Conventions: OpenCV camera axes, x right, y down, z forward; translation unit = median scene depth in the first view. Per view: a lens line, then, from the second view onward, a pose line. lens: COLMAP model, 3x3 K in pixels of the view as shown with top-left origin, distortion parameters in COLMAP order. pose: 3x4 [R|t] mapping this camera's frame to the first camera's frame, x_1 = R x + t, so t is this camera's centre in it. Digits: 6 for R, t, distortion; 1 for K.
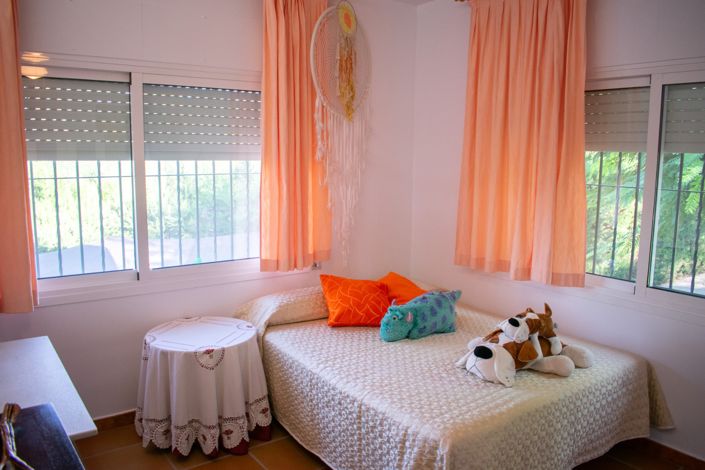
lens RADIAL K [[517.6, 0, 352.5], [0, 517.6, 235.0], [0, 0, 1]] dist [-0.110434, 0.000932]
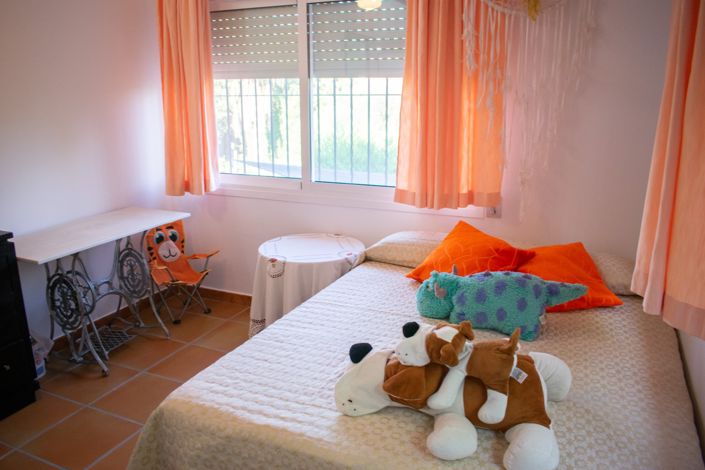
lens RADIAL K [[560.9, 0, 355.6], [0, 560.9, 225.0], [0, 0, 1]] dist [-0.077262, 0.003332]
pose [[0.509875, 0.201113, -0.836409, 0.673566], [-0.106803, 0.979565, 0.170427, -0.054729], [0.853593, 0.002434, 0.520936, 0.468290]]
